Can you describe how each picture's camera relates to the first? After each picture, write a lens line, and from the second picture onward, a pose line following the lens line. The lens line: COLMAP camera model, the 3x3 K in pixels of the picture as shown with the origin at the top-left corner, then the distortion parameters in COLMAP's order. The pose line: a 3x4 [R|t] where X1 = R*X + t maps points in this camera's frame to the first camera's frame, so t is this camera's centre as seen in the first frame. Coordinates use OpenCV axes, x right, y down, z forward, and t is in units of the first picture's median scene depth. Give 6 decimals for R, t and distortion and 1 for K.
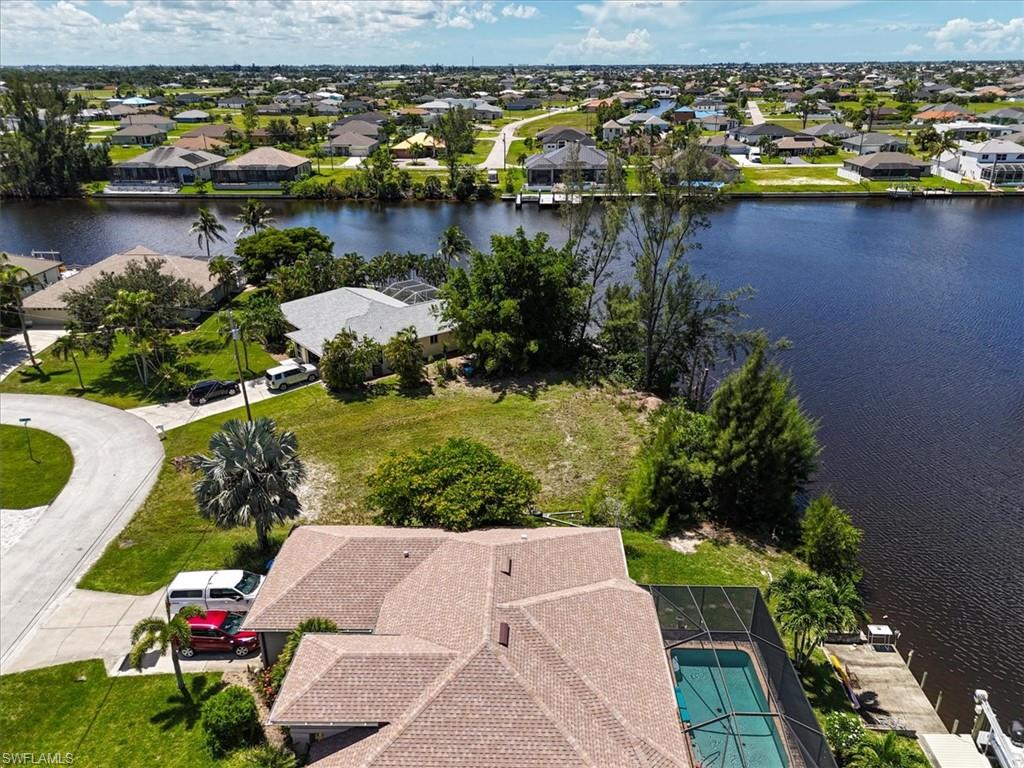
lens RADIAL K [[764.0, 0, 511.6], [0, 764.0, 370.2], [0, 0, 1]] dist [0.061621, -0.054130]
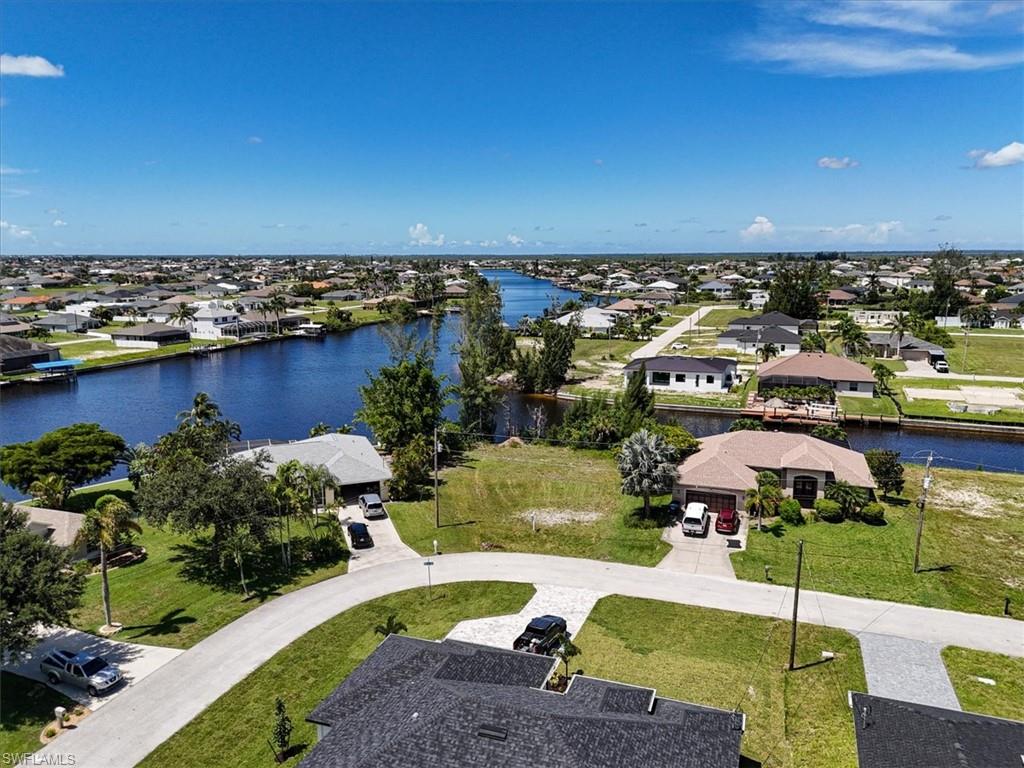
lens RADIAL K [[755.8, 0, 511.7], [0, 755.8, 387.3], [0, 0, 1]] dist [0.062244, -0.053592]
pose [[0.309119, -0.161112, 0.937277, -1.135243], [0.353378, 0.934442, 0.044078, -0.118520], [-0.882932, 0.317587, 0.345787, 0.361916]]
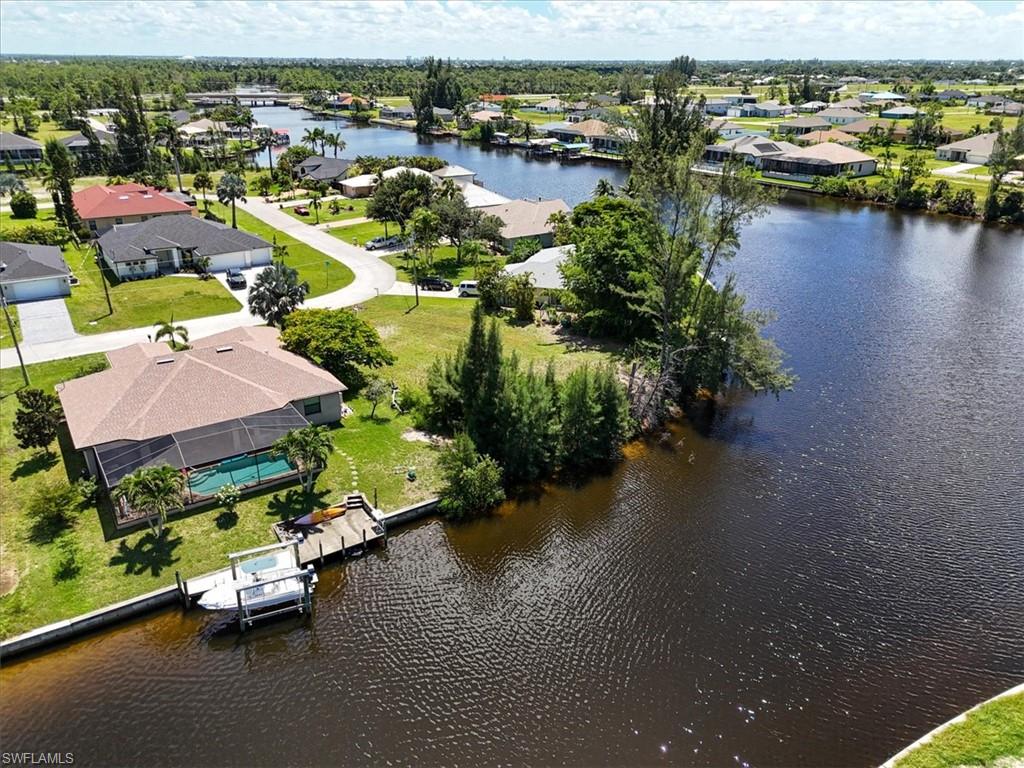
lens RADIAL K [[774.8, 0, 506.3], [0, 774.8, 357.5], [0, 0, 1]] dist [0.060250, -0.001195]
pose [[0.570841, 0.303007, -0.763104, 0.800786], [-0.311336, 0.939885, 0.140306, -0.085189], [0.759743, 0.157489, 0.630862, 0.157240]]
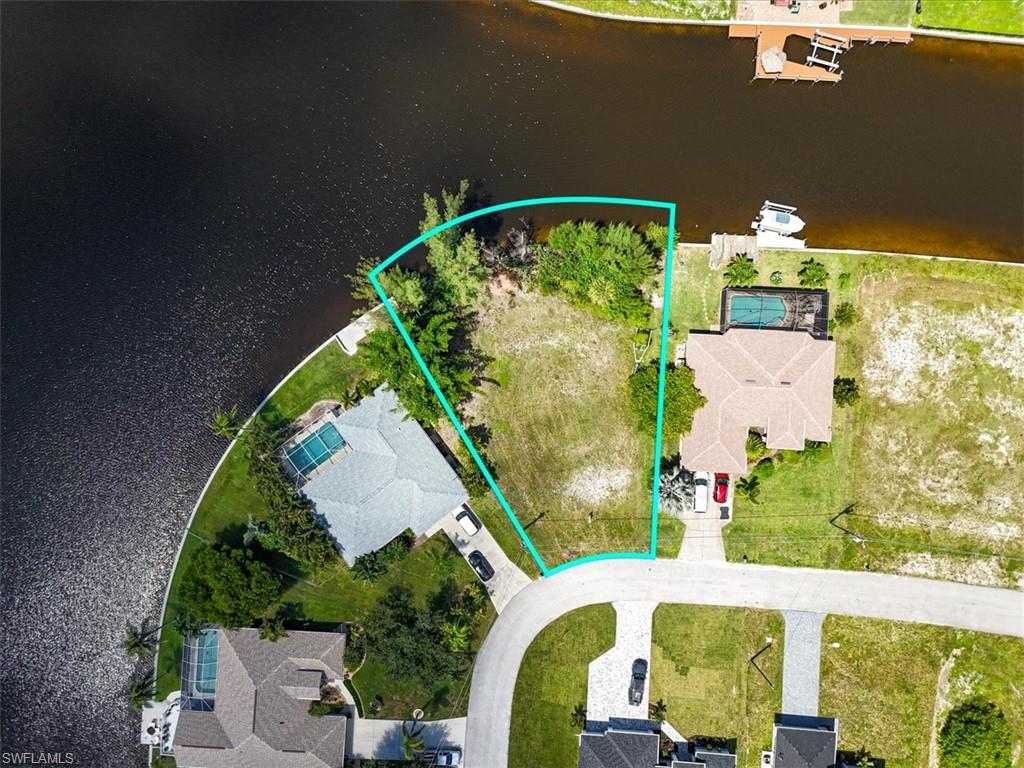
lens RADIAL K [[763.5, 0, 511.2], [0, 763.5, 363.0], [0, 0, 1]] dist [0.060712, -0.054053]
pose [[0.025366, -0.999664, -0.005425, 0.027968], [0.386669, 0.004807, 0.922206, -1.237141], [-0.921870, -0.025491, 0.386661, 0.326202]]
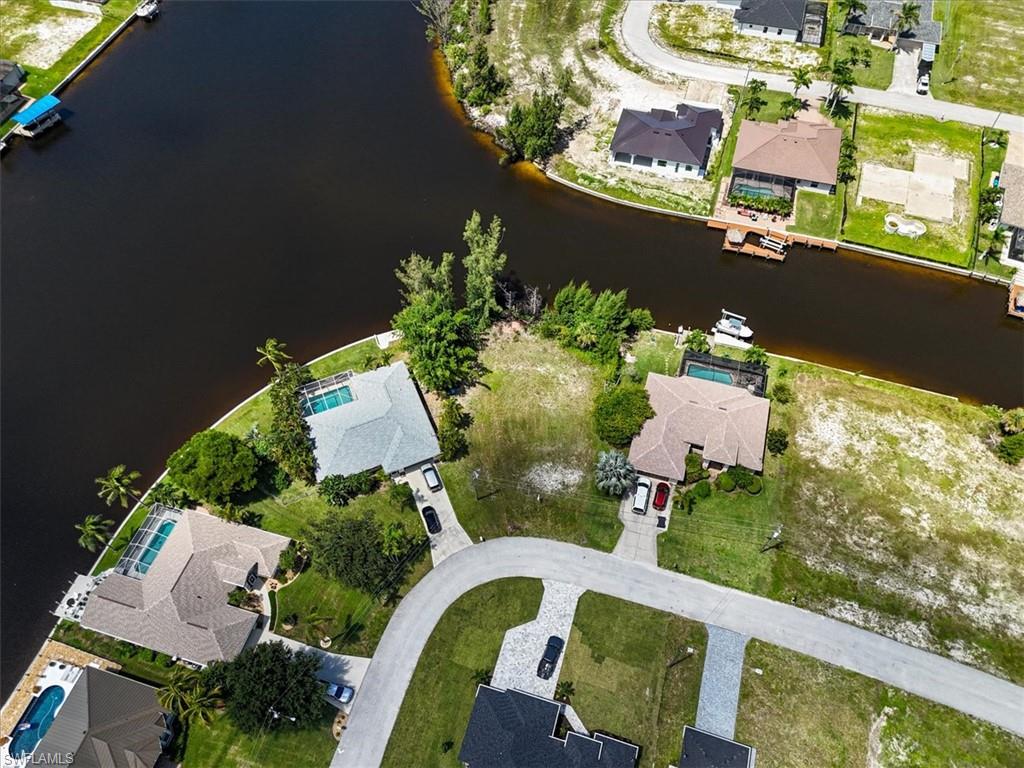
lens RADIAL K [[755.8, 0, 511.7], [0, 755.8, 387.3], [0, 0, 1]] dist [0.062244, -0.053592]
pose [[0.262058, -0.796373, 0.545083, -0.912447], [0.368951, 0.604591, 0.705935, -1.123126], [-0.891740, 0.016113, 0.452260, 0.087650]]
